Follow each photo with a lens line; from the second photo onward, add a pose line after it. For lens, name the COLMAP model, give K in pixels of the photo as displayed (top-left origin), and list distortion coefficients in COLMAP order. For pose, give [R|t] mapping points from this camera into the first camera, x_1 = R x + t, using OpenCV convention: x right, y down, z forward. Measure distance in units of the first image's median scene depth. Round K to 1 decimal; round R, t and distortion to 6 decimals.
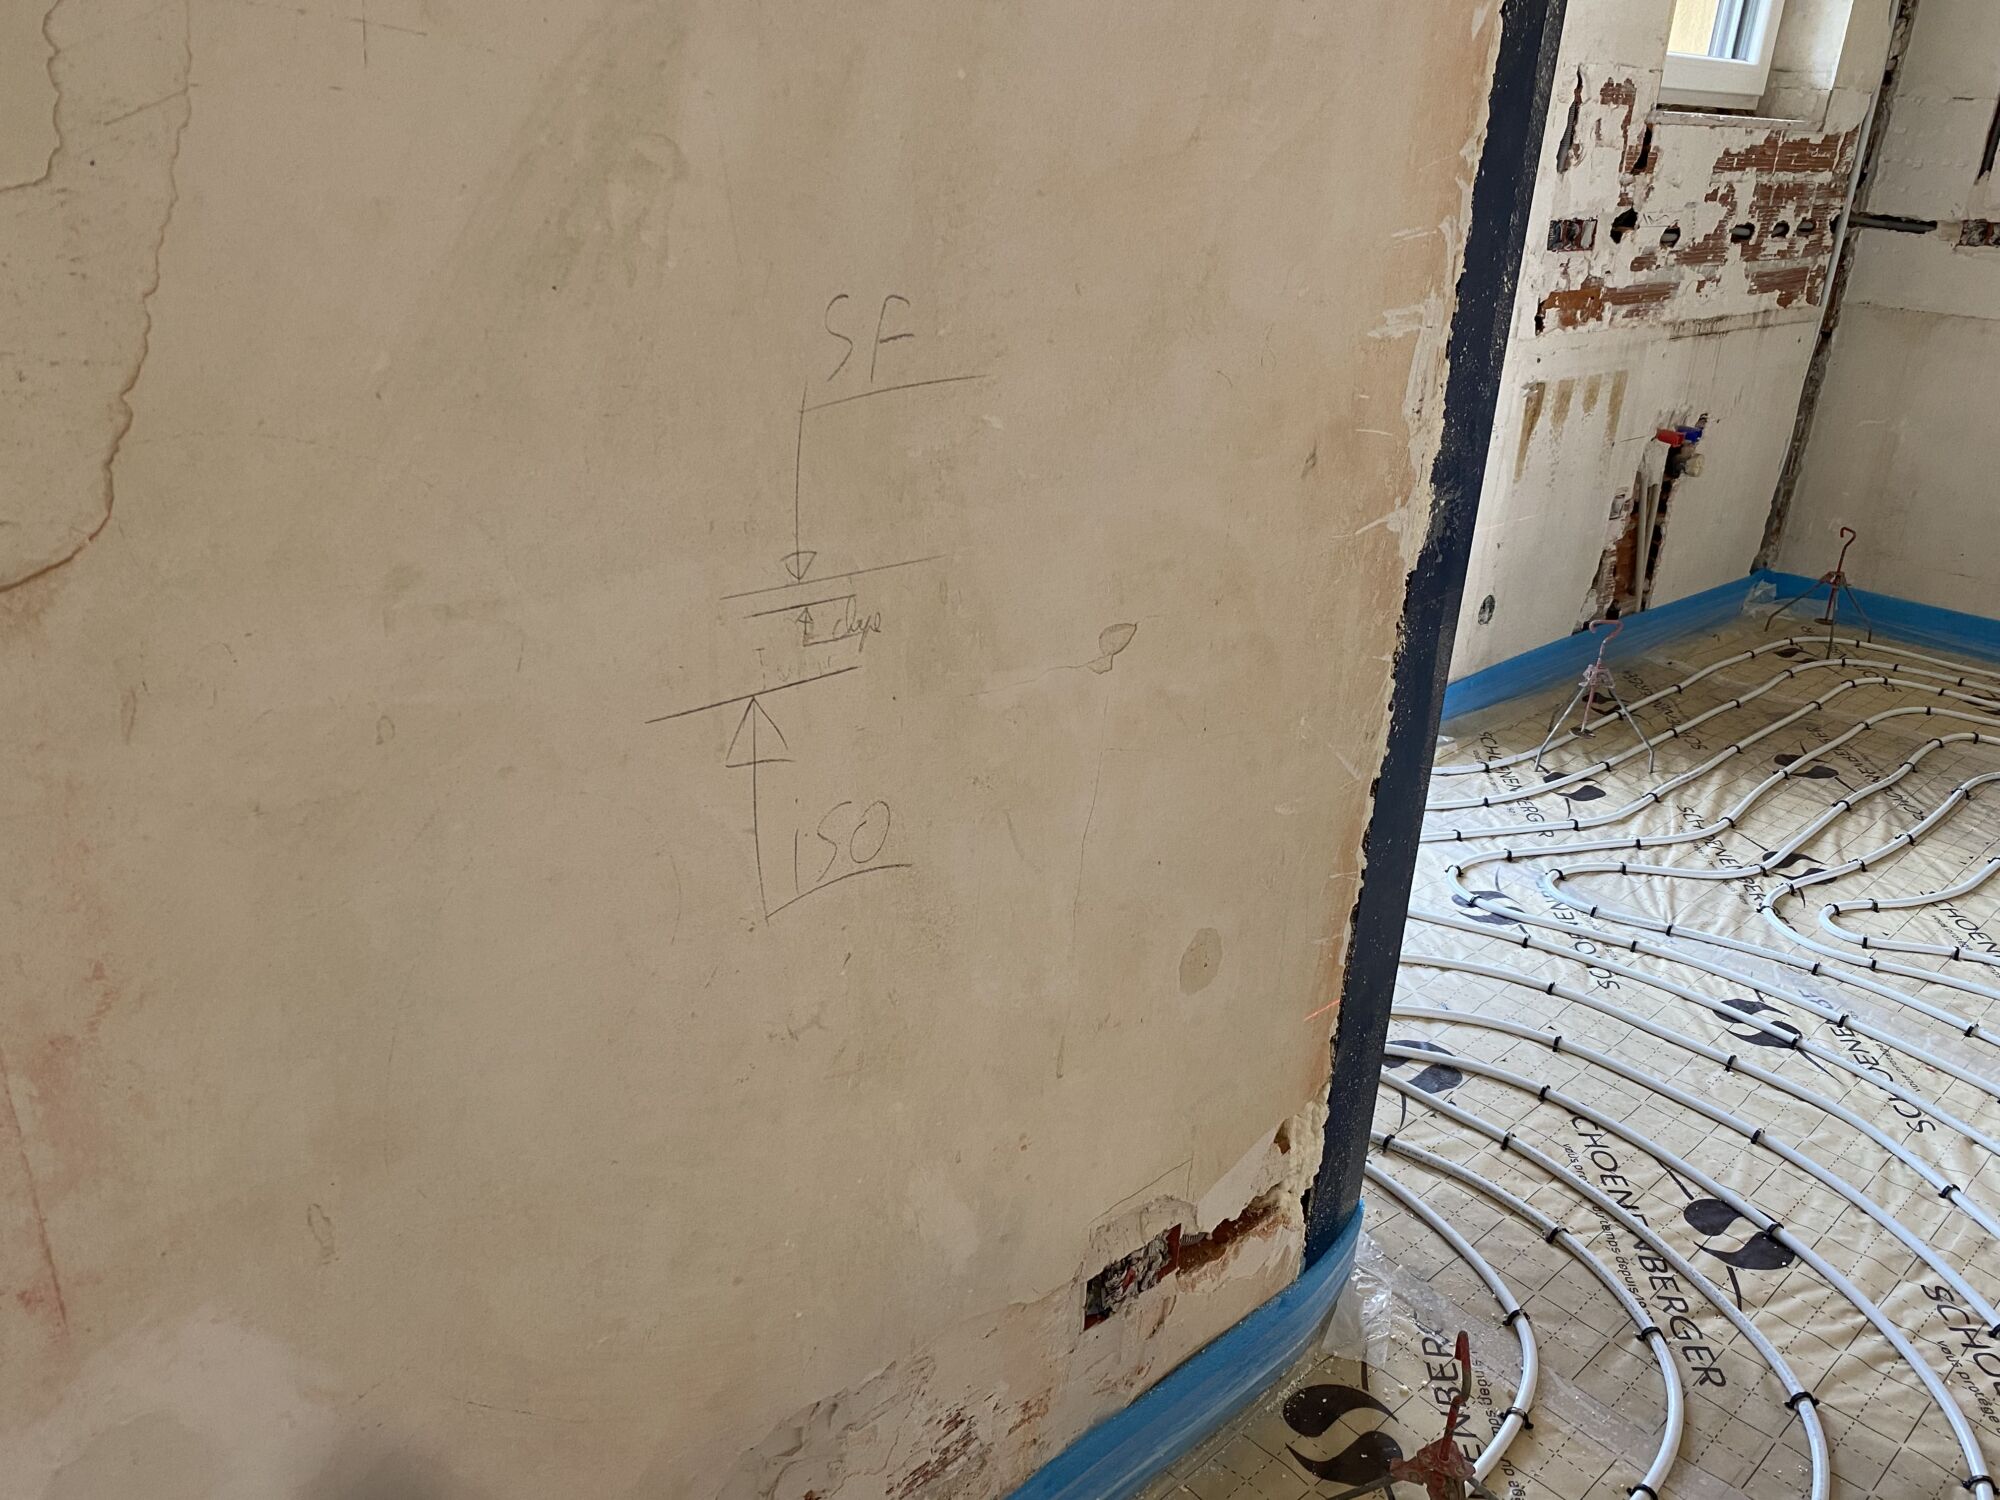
lens RADIAL K [[1500.0, 0, 1000.0], [0, 1500.0, 750.0], [0, 0, 1]] dist [-0.001366, -0.006290]
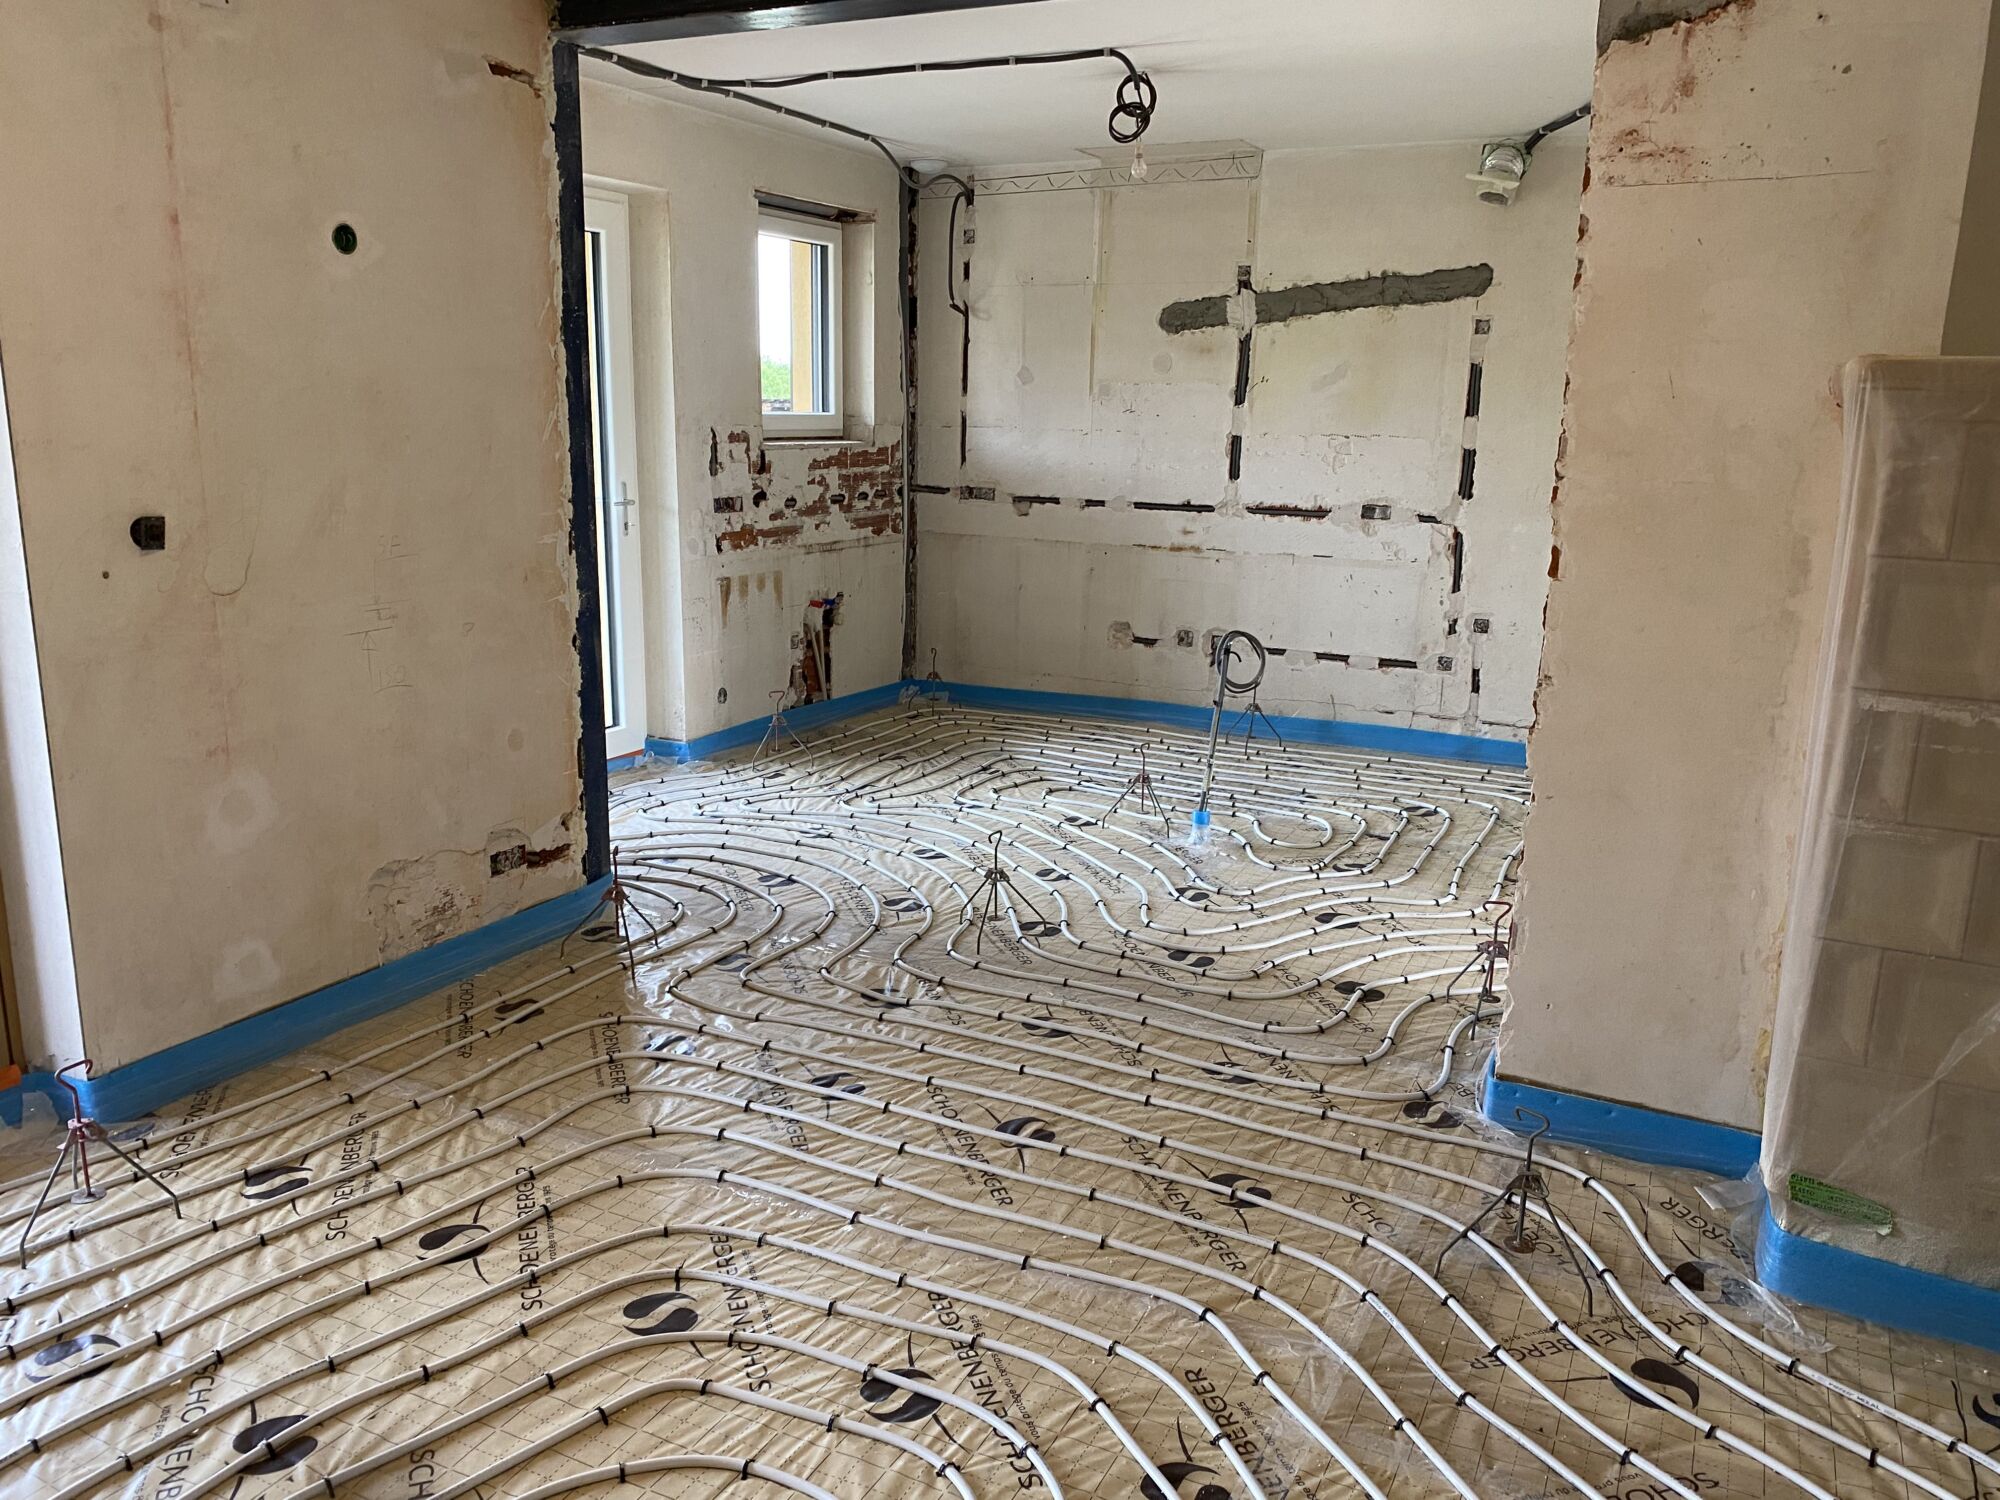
lens RADIAL K [[1509.1, 0, 1037.9], [0, 1509.1, 758.5], [0, 0, 1]] dist [0.087977, -0.001939]
pose [[0.927838, -0.105246, 0.357826, 0.001519], [0.161543, 0.978107, -0.131192, 0.296568], [-0.336185, 0.179529, 0.924526, -0.881311]]
